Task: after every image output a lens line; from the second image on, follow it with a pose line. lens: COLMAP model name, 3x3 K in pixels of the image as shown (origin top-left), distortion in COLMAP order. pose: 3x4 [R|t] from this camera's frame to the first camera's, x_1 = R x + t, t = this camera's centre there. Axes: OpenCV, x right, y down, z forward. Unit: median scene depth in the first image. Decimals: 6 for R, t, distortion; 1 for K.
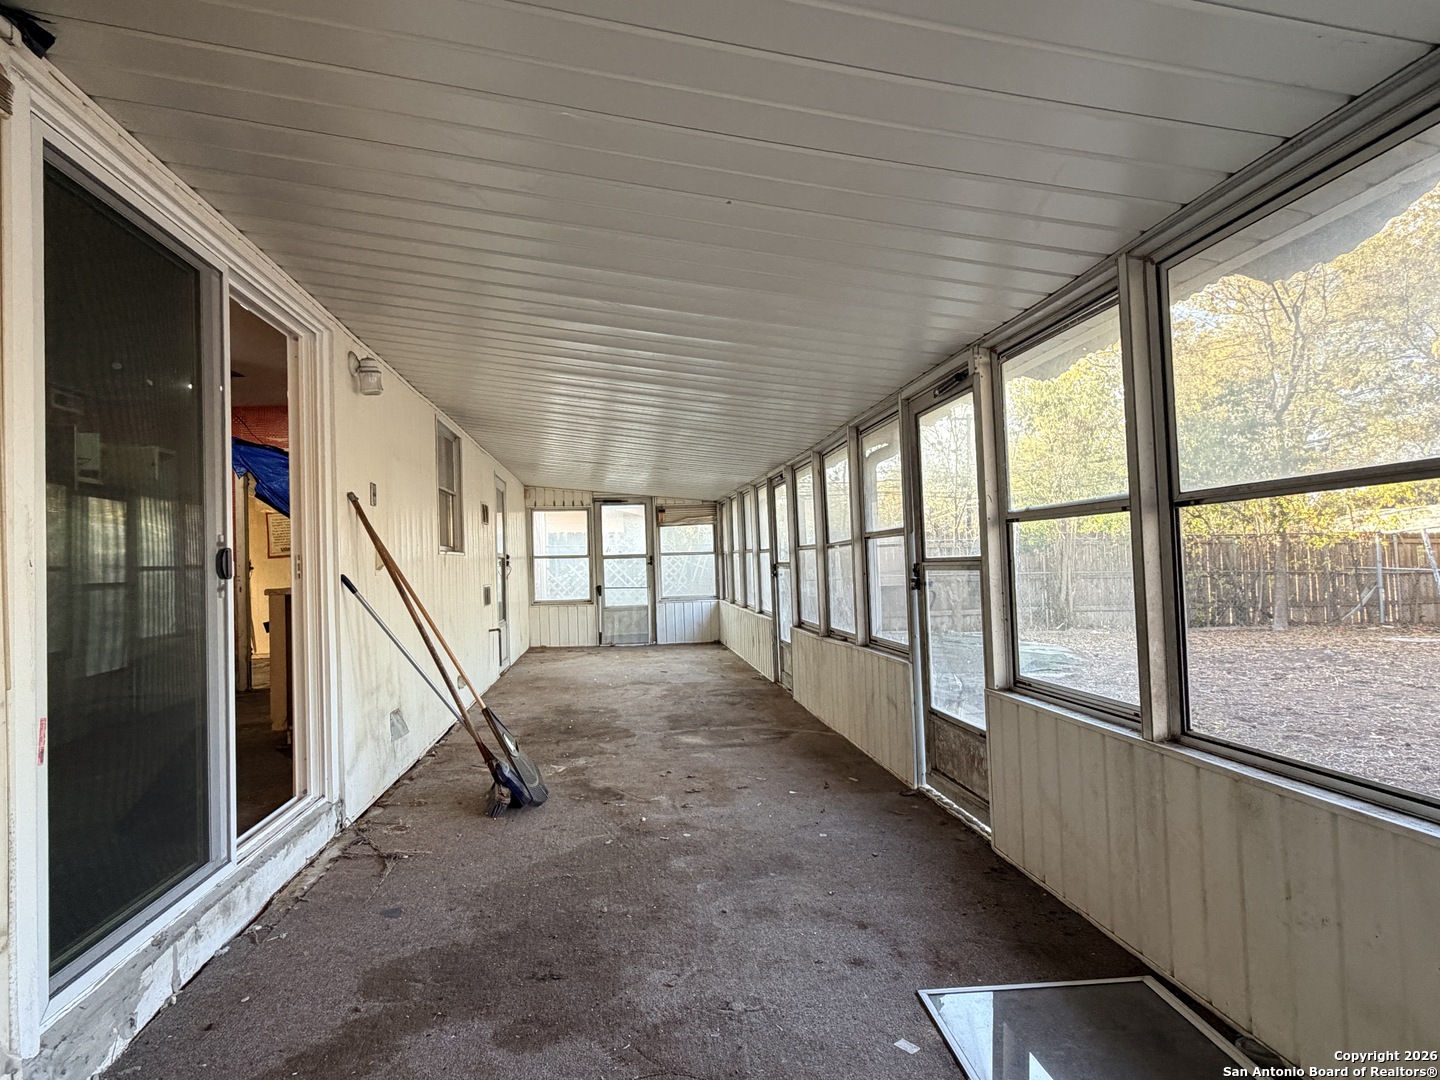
lens RADIAL K [[793.3, 0, 719.5], [0, 793.3, 540.5], [0, 0, 1]] dist [0.001157, 0.000084]
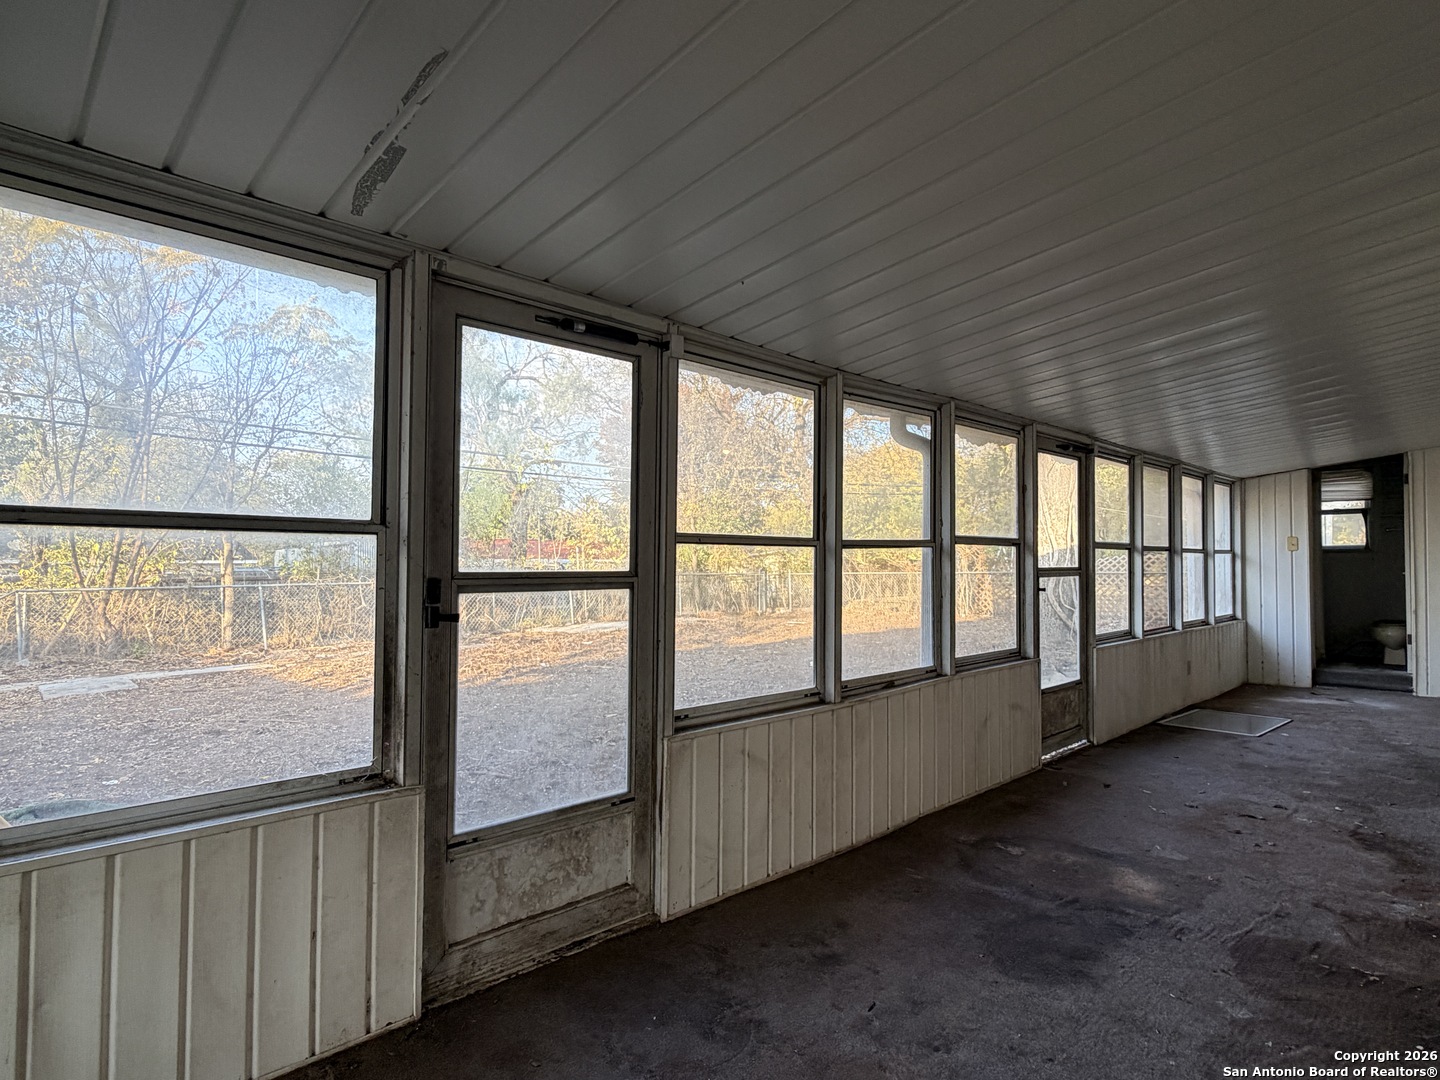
lens RADIAL K [[793.3, 0, 717.9], [0, 793.3, 543.7], [0, 0, 1]] dist [0.001157, 0.000084]
pose [[-0.597486, 0.070668, 0.798759, -0.402406], [-0.000491, 0.996077, -0.088492, 0.080345], [-0.801879, -0.053265, -0.595107, 1.985142]]
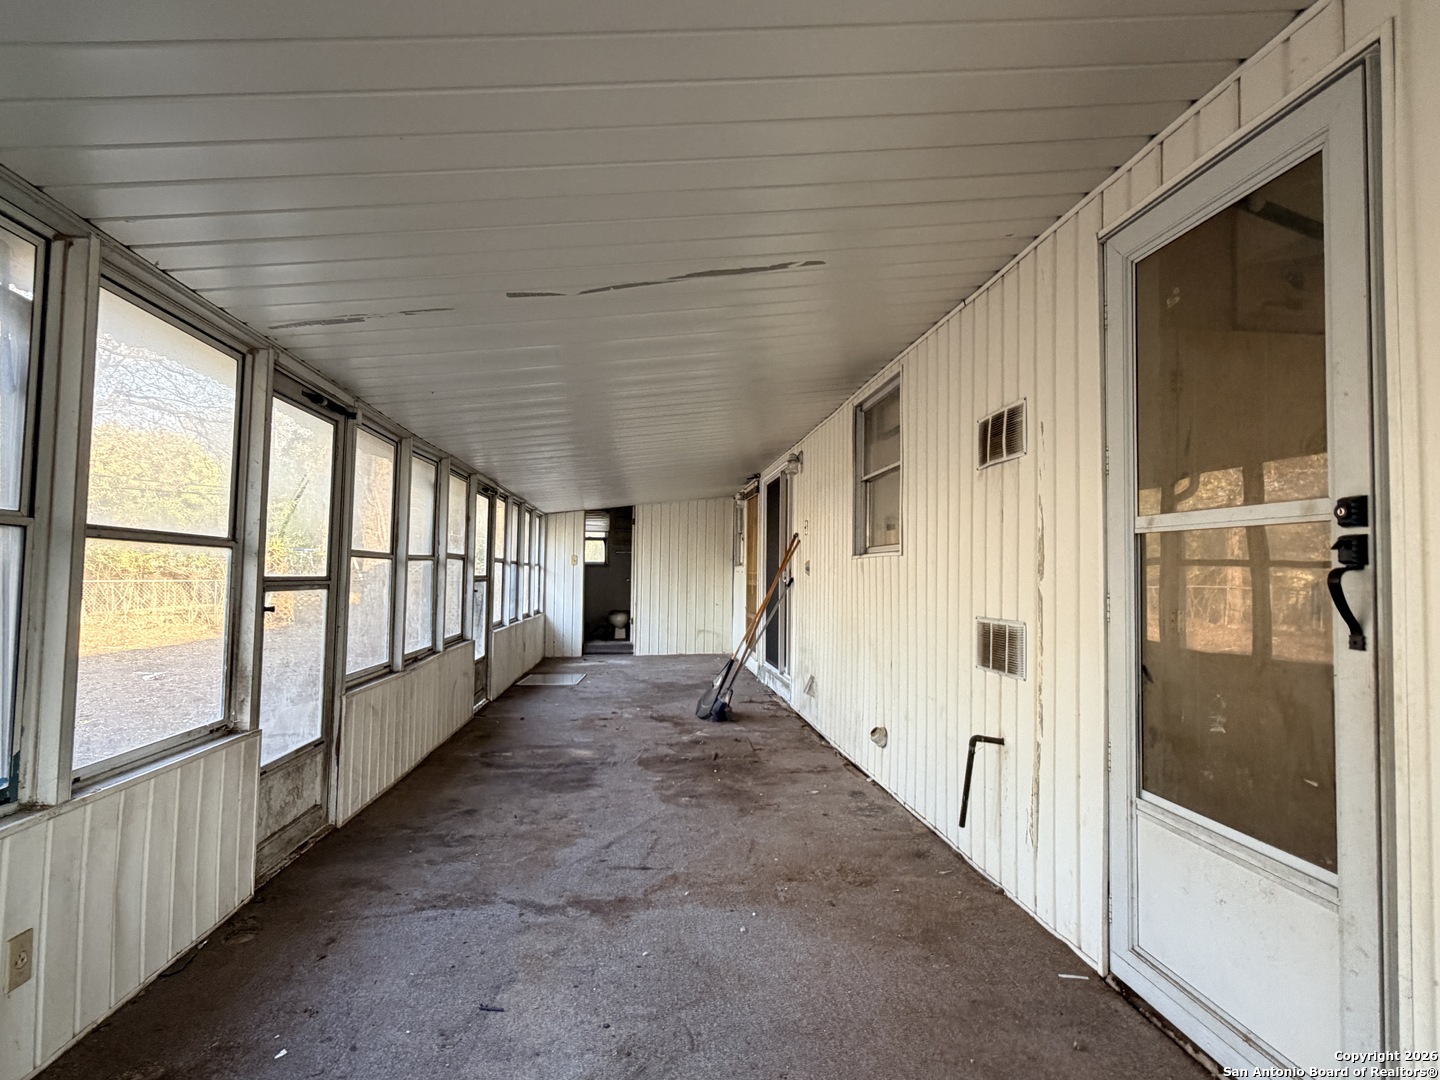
lens RADIAL K [[793.3, 0, 717.8], [0, 793.3, 545.9], [0, 0, 1]] dist [0.001157, 0.000084]
pose [[-0.998571, 0.042177, 0.032805, -0.312645], [0.039534, 0.996214, -0.077430, 0.097493], [-0.035946, -0.076022, -0.996458, 2.521322]]
